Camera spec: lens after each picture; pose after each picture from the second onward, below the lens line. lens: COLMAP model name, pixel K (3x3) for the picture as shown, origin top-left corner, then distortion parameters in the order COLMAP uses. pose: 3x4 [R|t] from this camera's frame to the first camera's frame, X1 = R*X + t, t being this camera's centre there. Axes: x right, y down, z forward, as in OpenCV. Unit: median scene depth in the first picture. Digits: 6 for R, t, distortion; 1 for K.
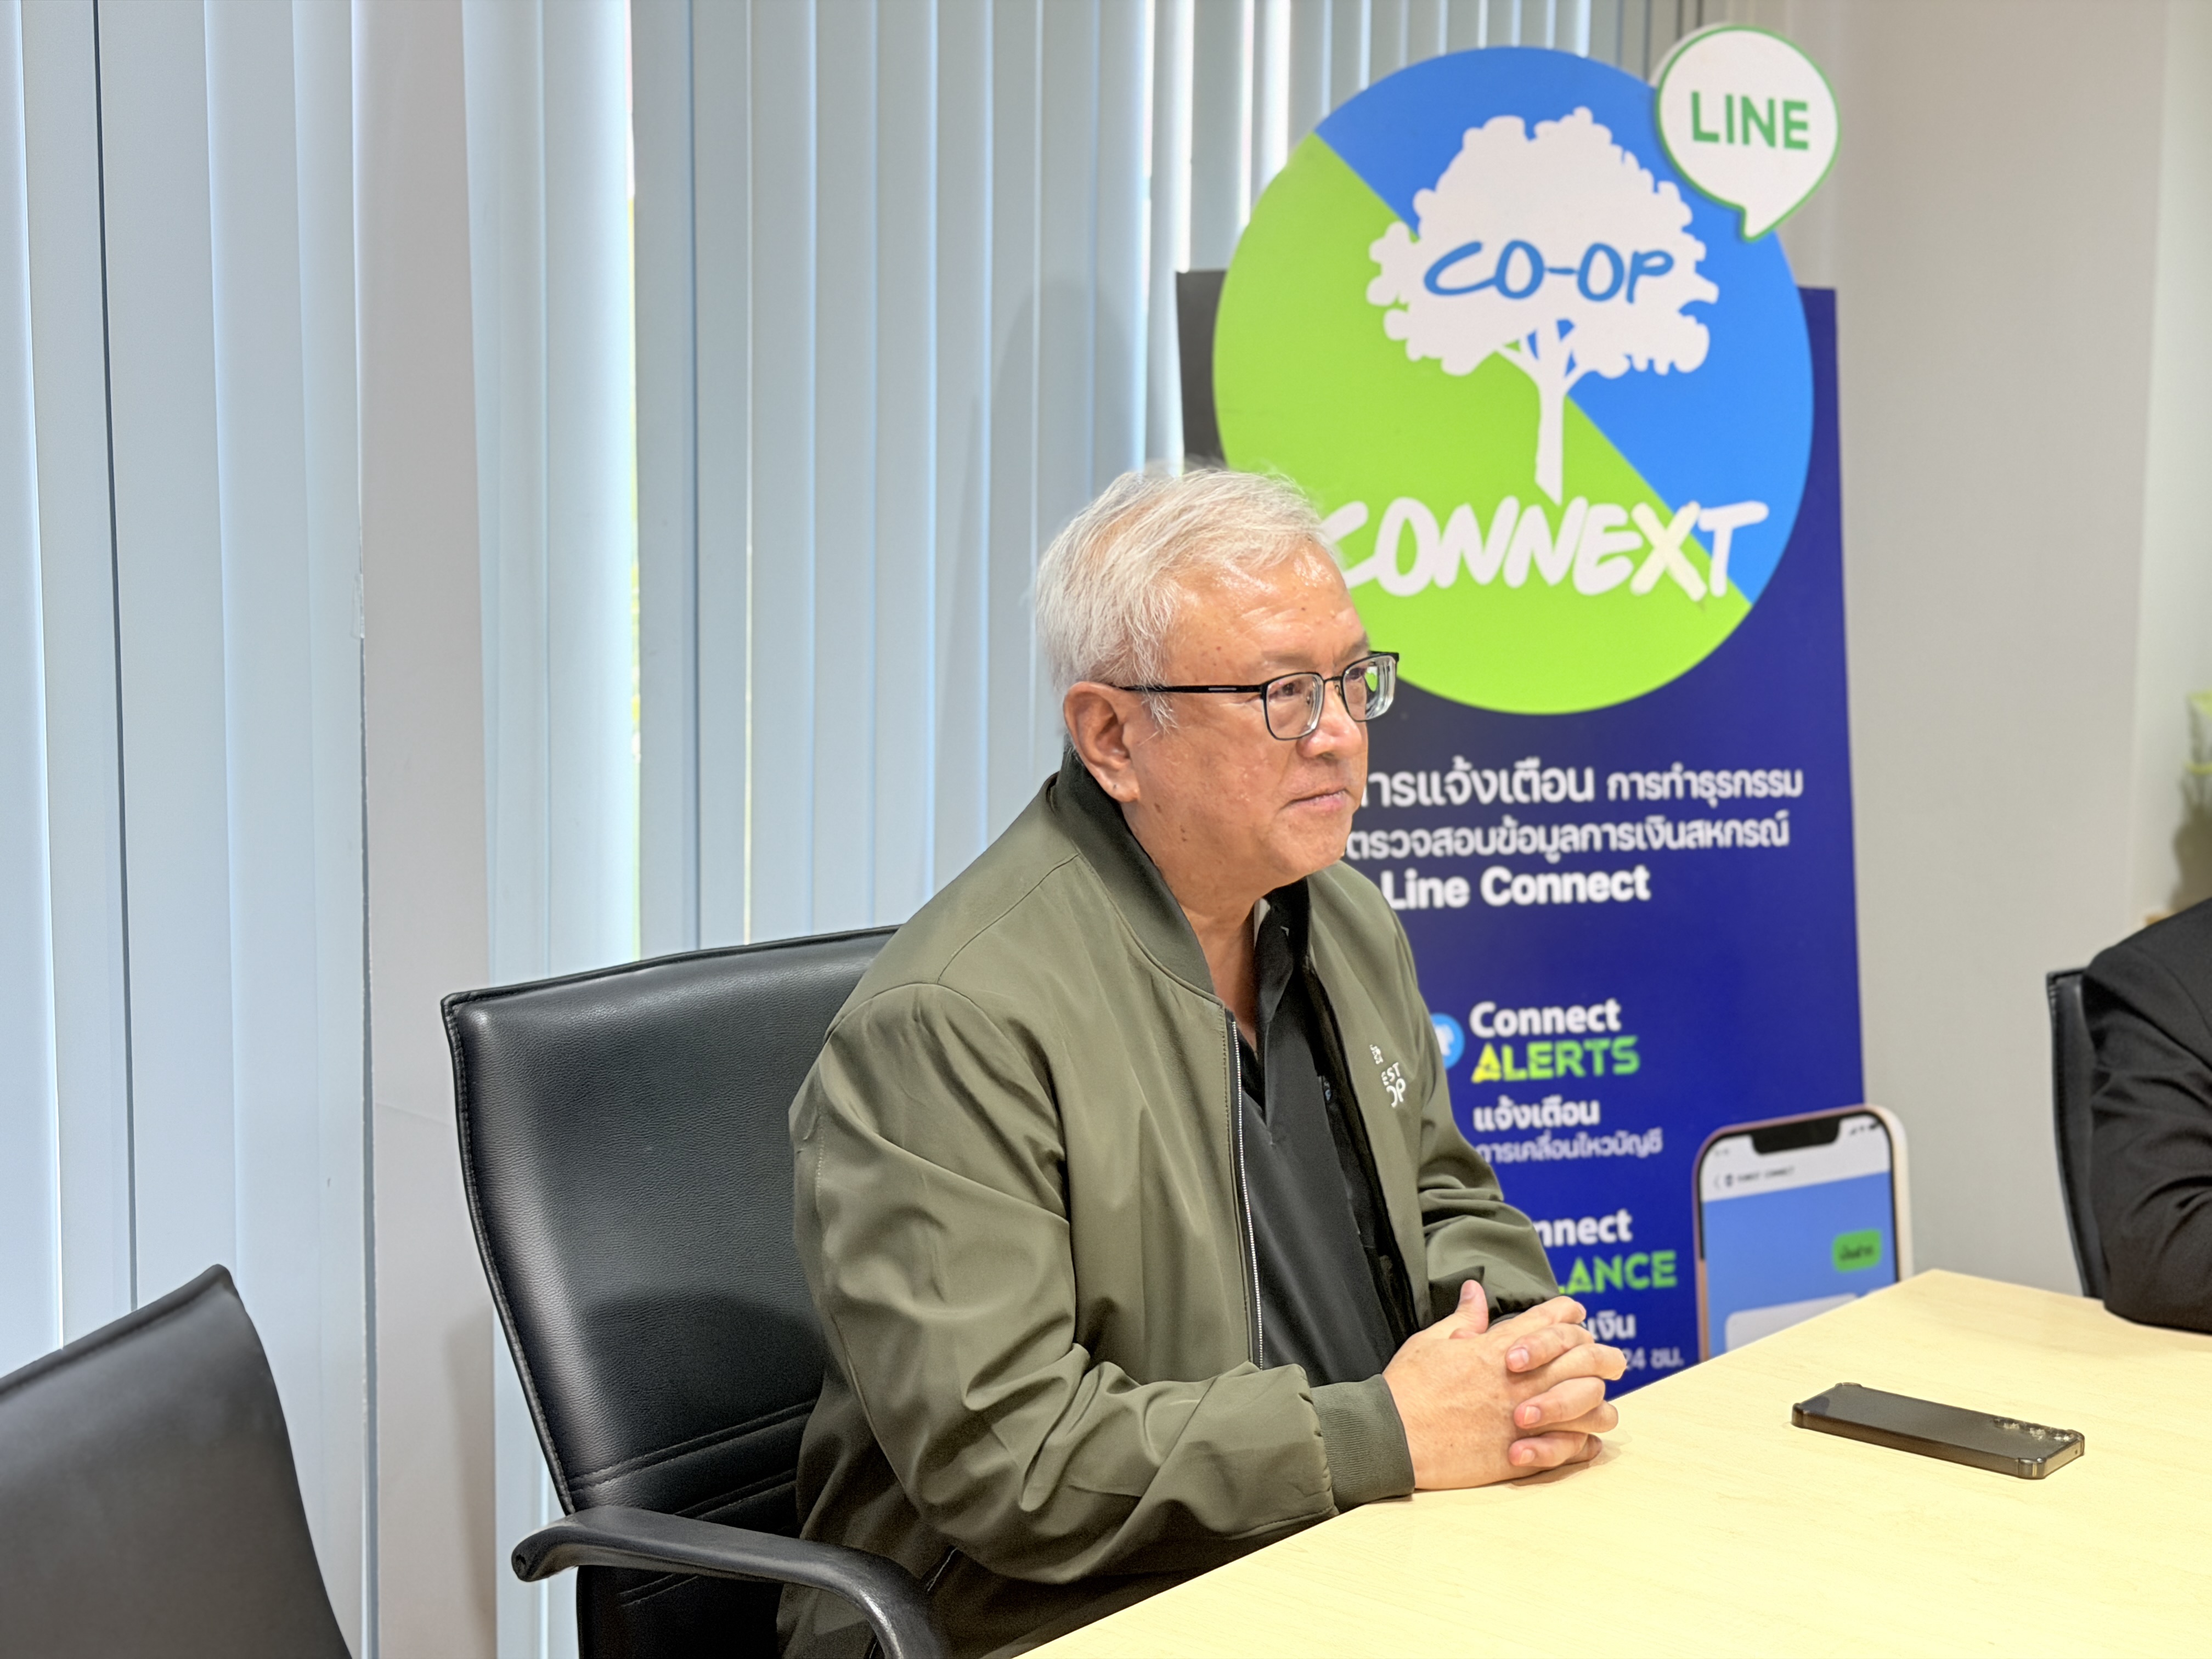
lens RADIAL K [[3048.6, 0, 1108.6], [0, 3048.6, 850.4], [0, 0, 1]] dist [0.130275, 0.000000]
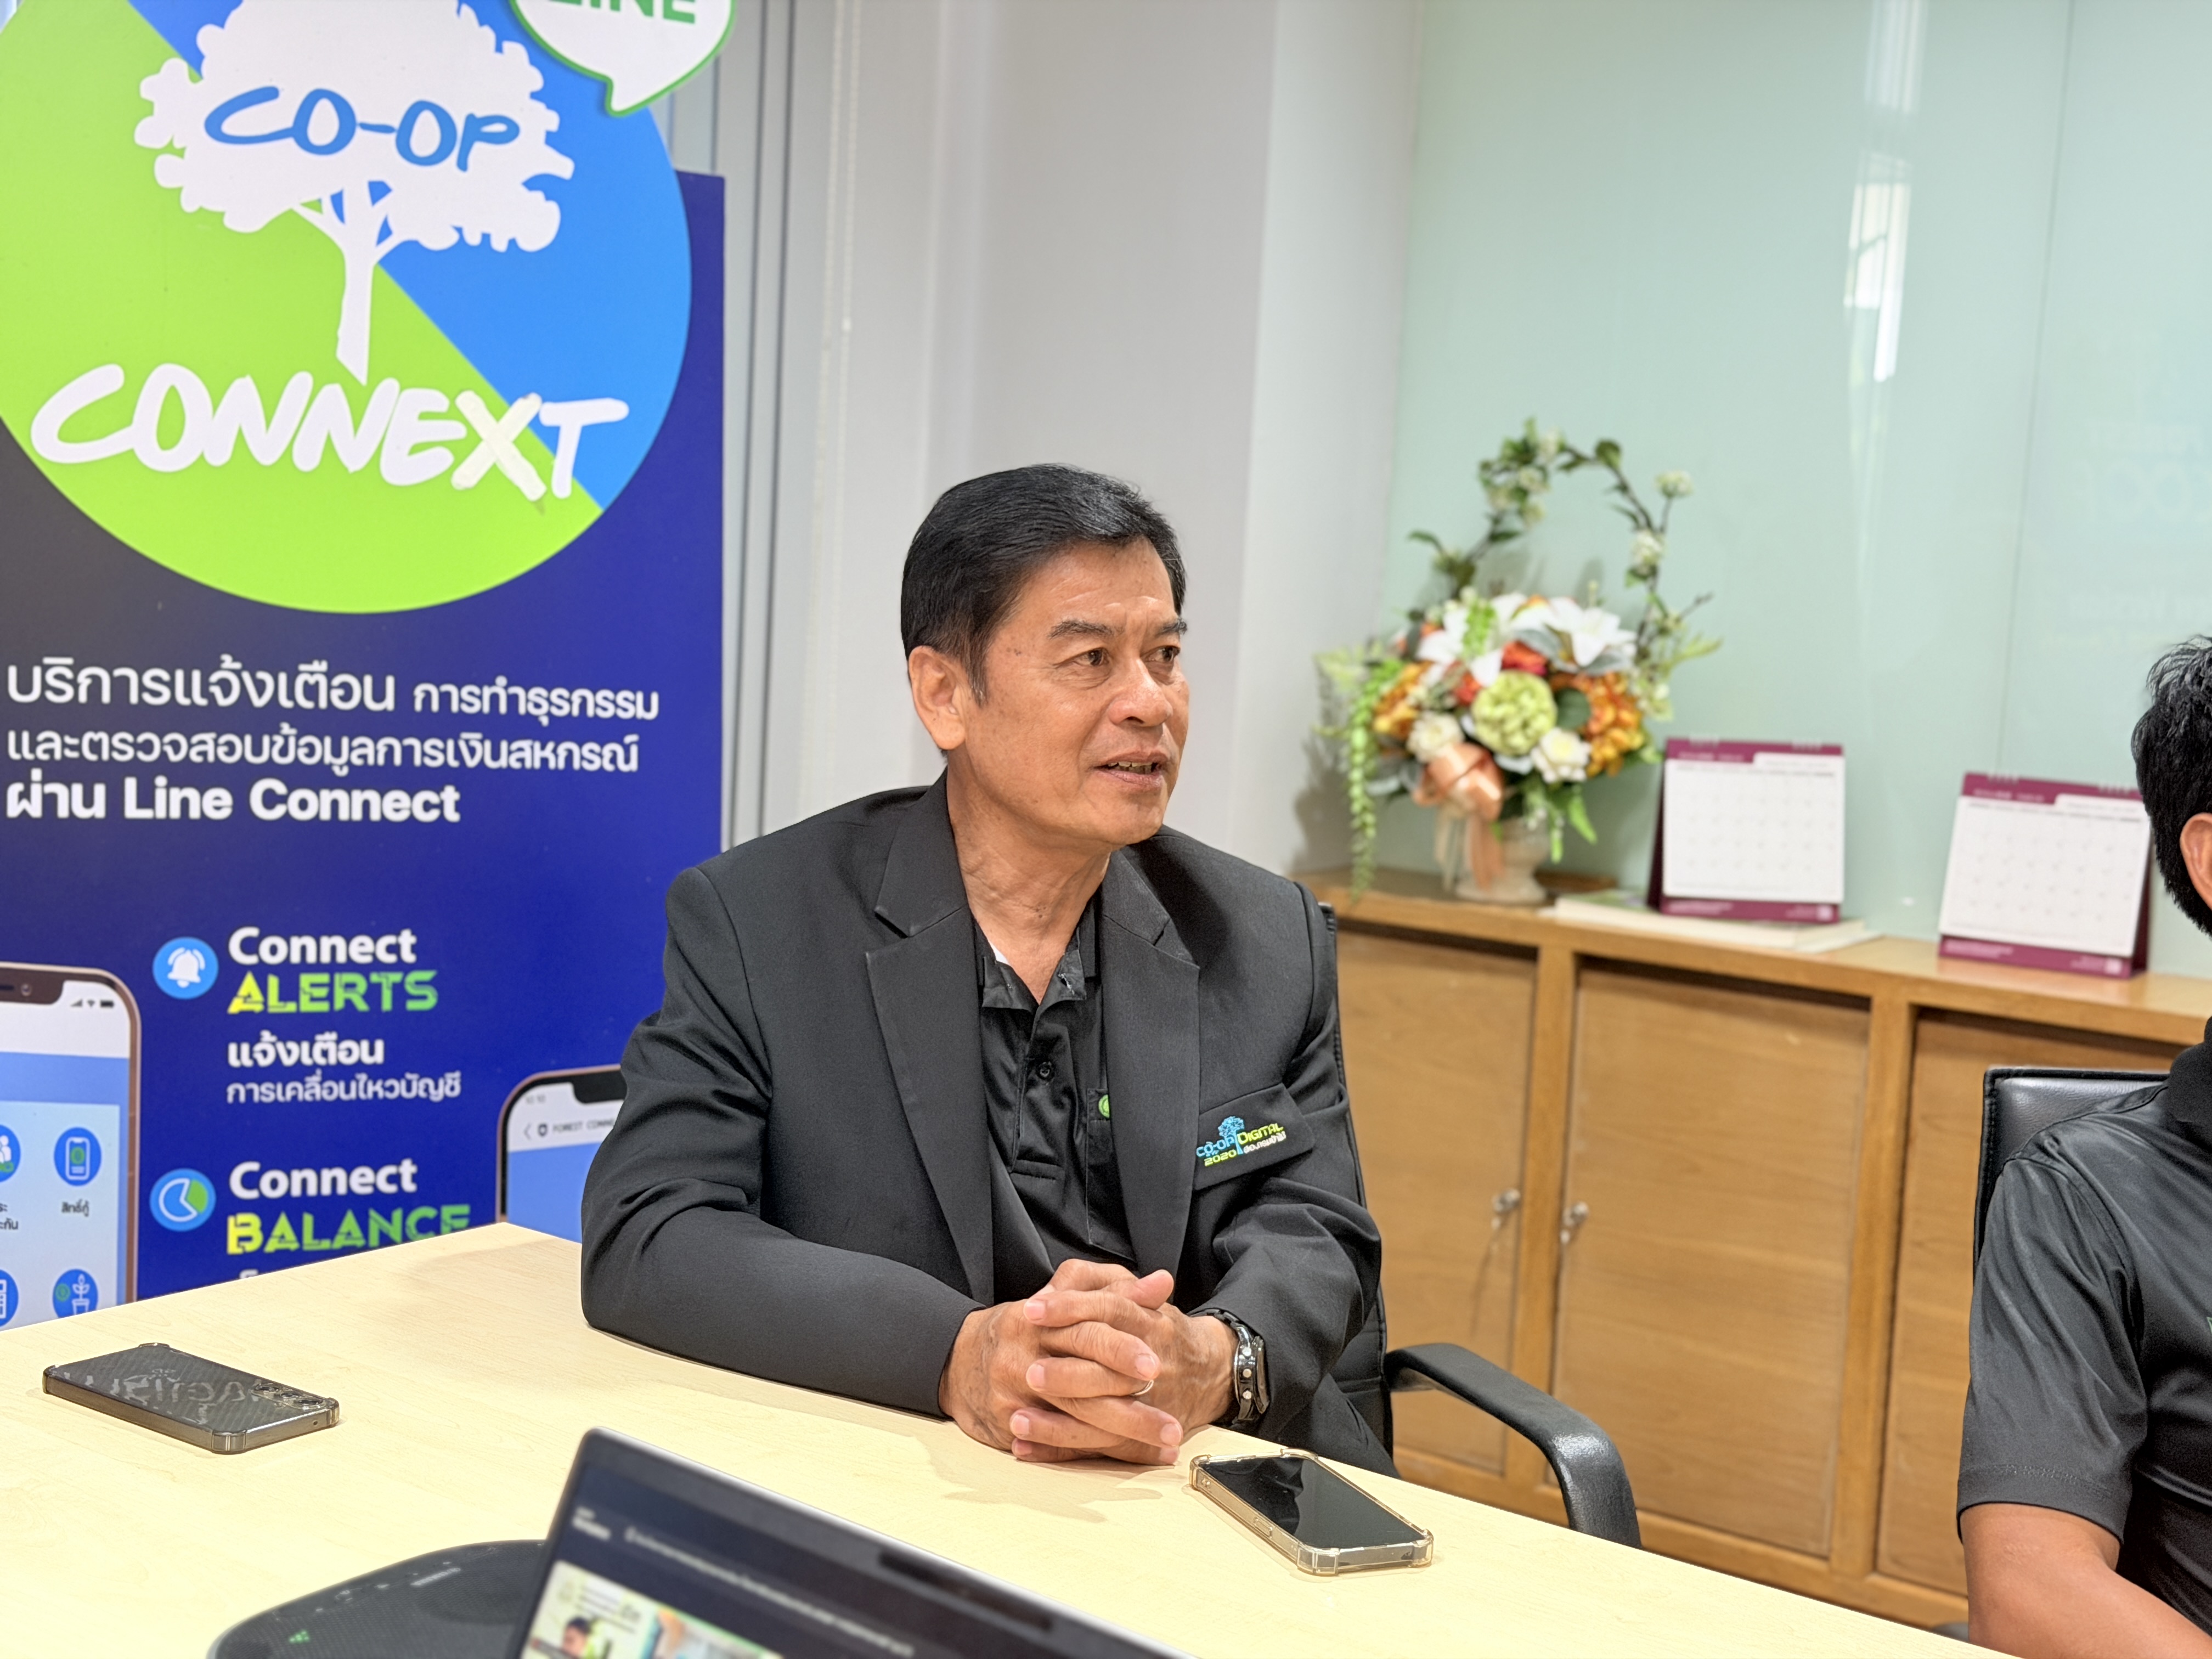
lens RADIAL K [[3048.6, 0, 1103.0], [0, 3048.6, 835.8], [0, 0, 1]] dist [0.130275, 0.000000]
pose [[0.997466, 0.042697, 0.056904, 0.319805], [-0.043038, 0.999062, 0.004790, 0.007424], [-0.056646, -0.007226, 0.998368, 0.070763]]
